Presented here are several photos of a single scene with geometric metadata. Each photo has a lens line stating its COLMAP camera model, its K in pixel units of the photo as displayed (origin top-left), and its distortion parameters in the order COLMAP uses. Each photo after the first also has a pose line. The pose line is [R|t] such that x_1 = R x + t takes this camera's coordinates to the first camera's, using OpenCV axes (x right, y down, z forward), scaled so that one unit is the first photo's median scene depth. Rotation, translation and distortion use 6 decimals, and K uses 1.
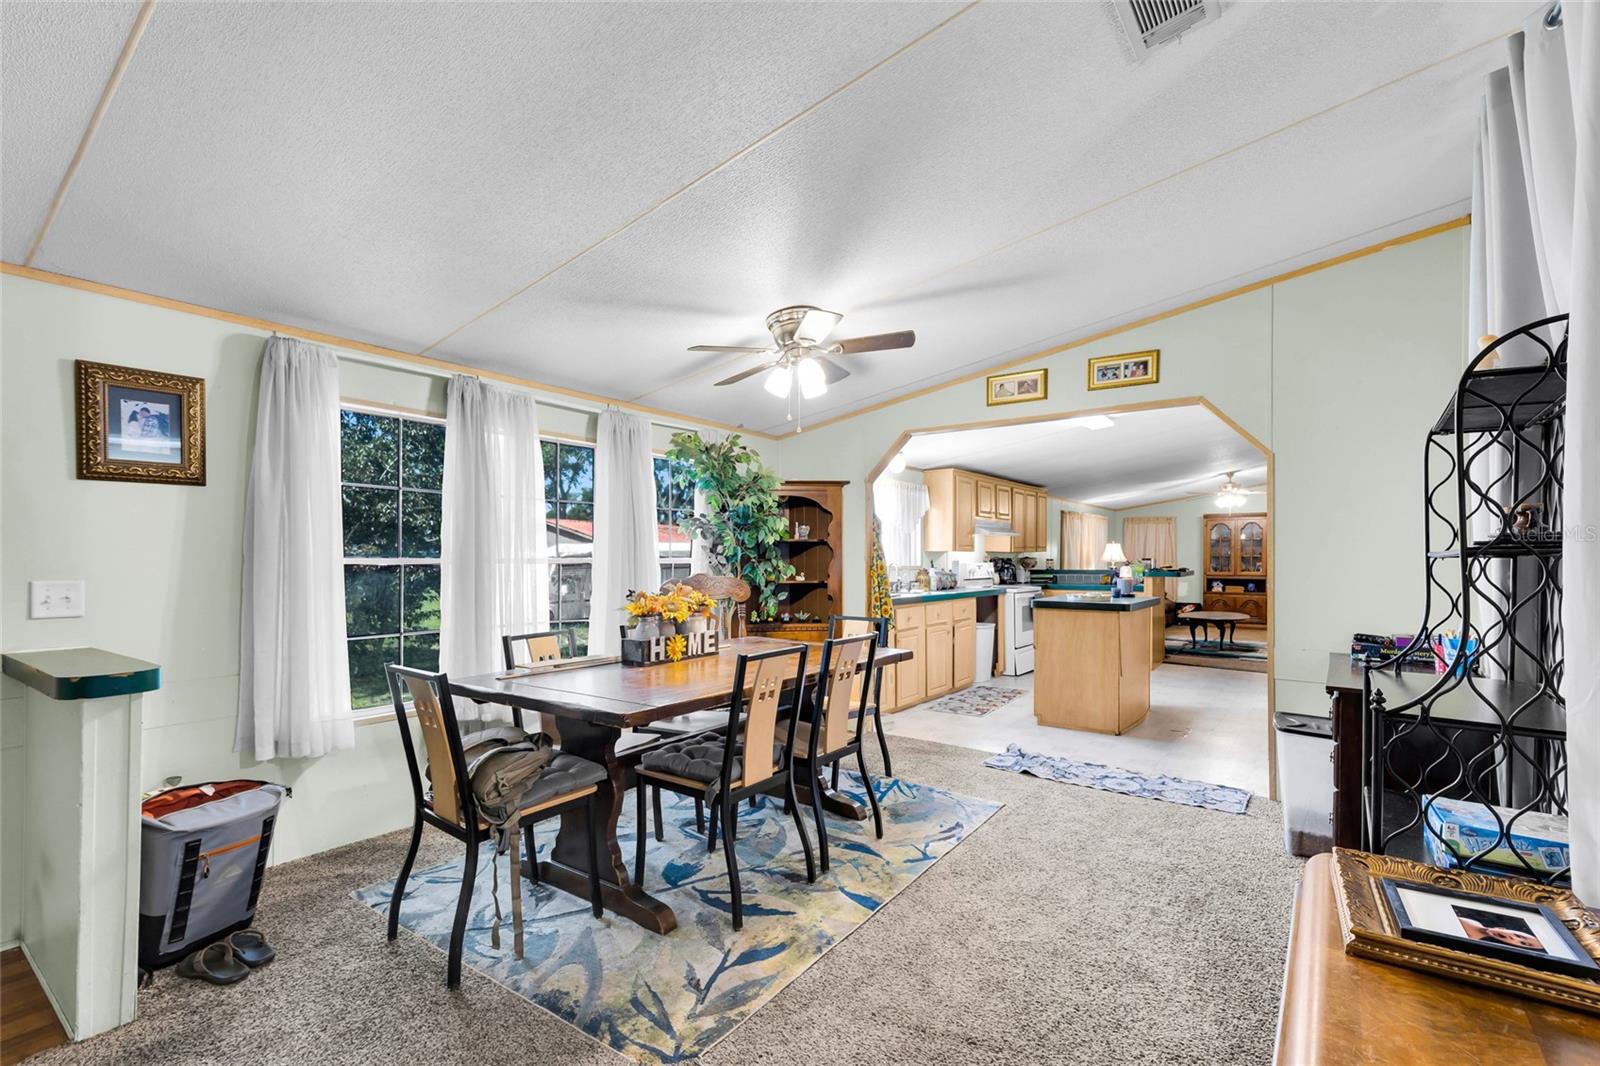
lens RADIAL K [[725.1, 0, 787.9], [0, 725.1, 563.2], [0, 0, 1]] dist [0.004189, 0.000155]
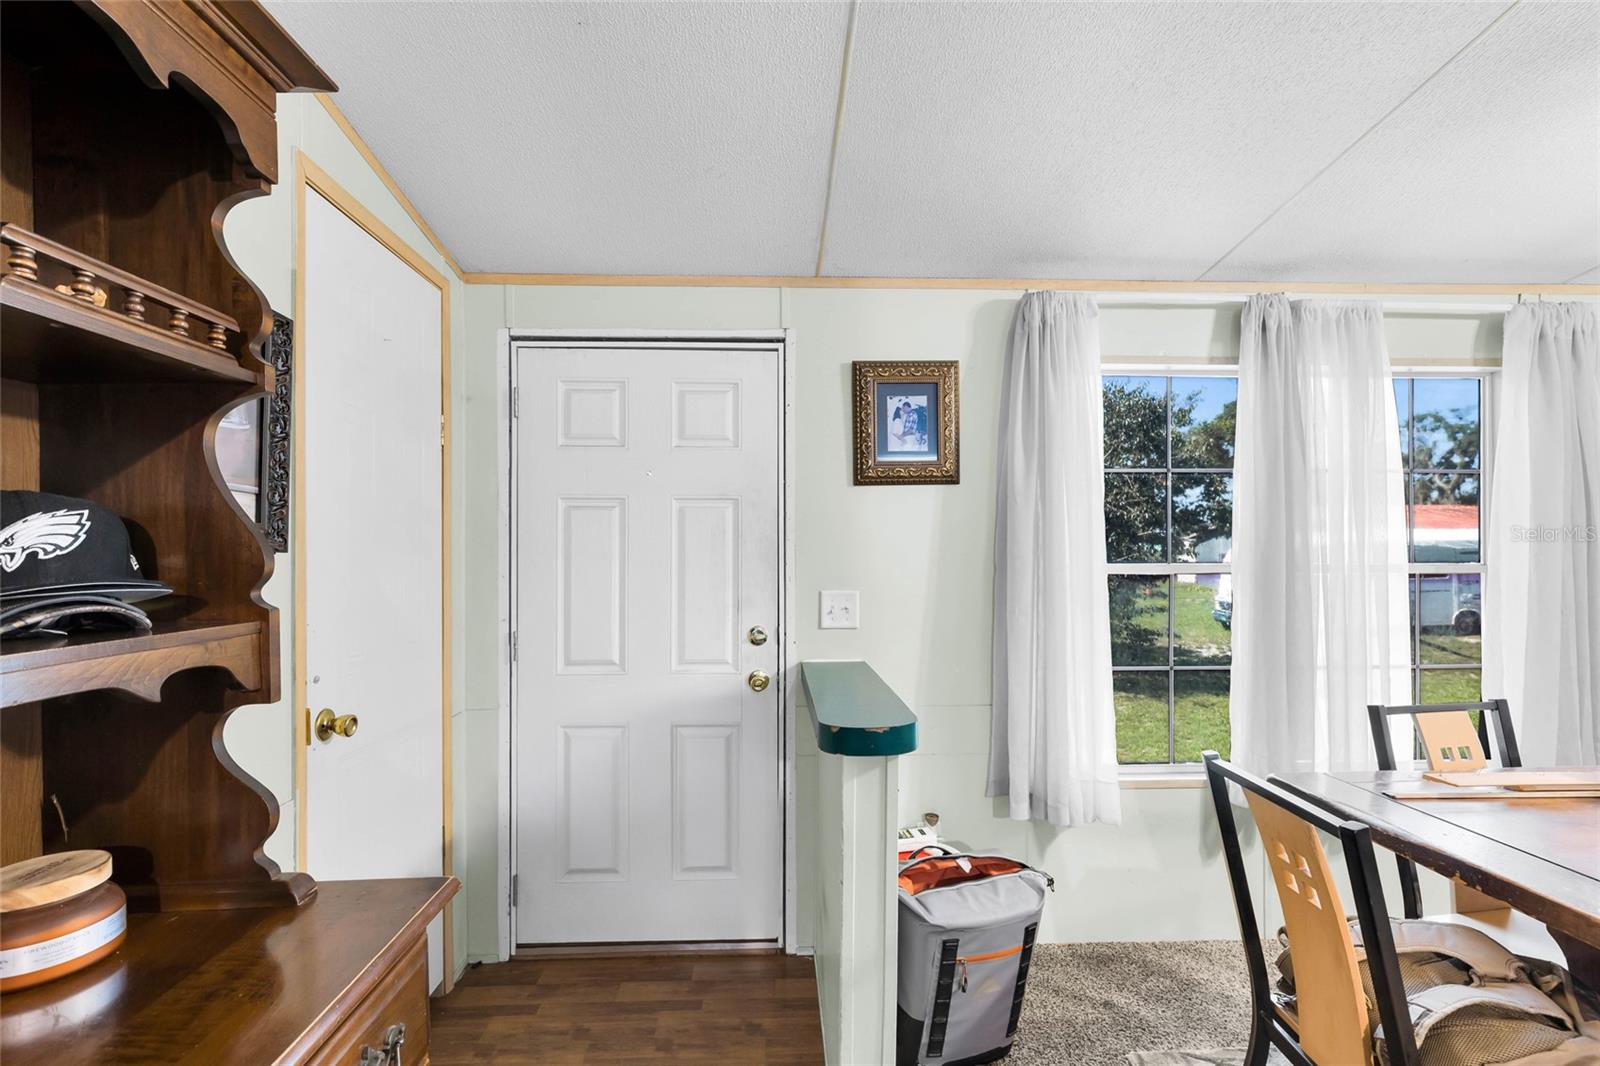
lens RADIAL K [[727.6, 0, 794.8], [0, 727.6, 549.0], [0, 0, 1]] dist [0.002594, -0.000005]
pose [[0.629456, -0.006104, -0.777012, -0.256759], [-0.000393, 0.999967, -0.008174, -0.021925], [0.777036, 0.005451, 0.629432, 0.308854]]
